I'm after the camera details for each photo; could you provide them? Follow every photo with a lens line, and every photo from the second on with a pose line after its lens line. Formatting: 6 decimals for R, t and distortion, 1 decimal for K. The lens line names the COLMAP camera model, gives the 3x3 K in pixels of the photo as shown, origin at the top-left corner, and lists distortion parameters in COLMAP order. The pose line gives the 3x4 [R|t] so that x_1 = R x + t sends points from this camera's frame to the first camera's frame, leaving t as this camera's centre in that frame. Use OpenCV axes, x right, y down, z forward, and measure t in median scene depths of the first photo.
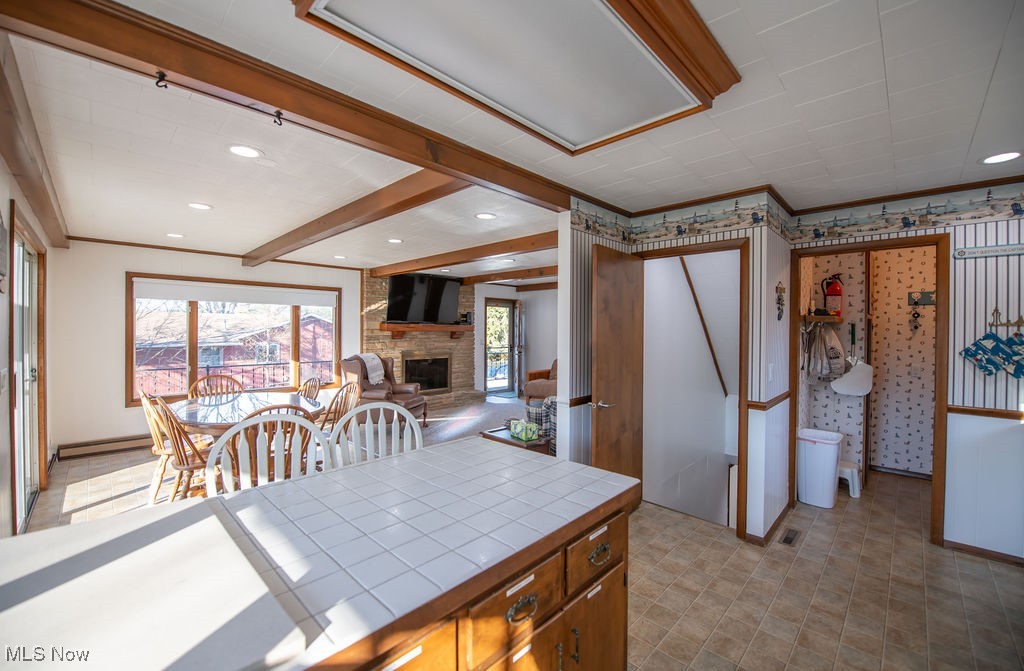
lens RADIAL K [[412.9, 0, 515.1], [0, 412.9, 330.5], [0, 0, 1]] dist [-0.015178, -0.003340]
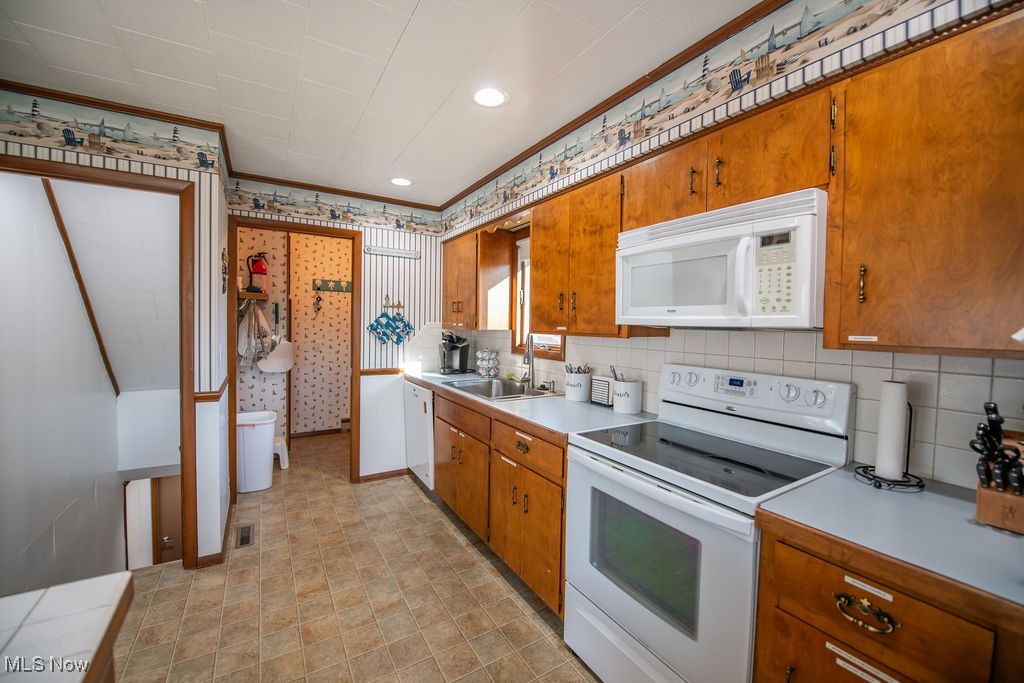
lens RADIAL K [[405.9, 0, 514.9], [0, 405.9, 336.1], [0, 0, 1]] dist [-0.015720, -0.002790]
pose [[0.243990, -0.032750, 0.969224, -0.017008], [-0.014966, 0.999183, 0.037530, 0.018295], [-0.969662, -0.023663, 0.243301, 0.161940]]
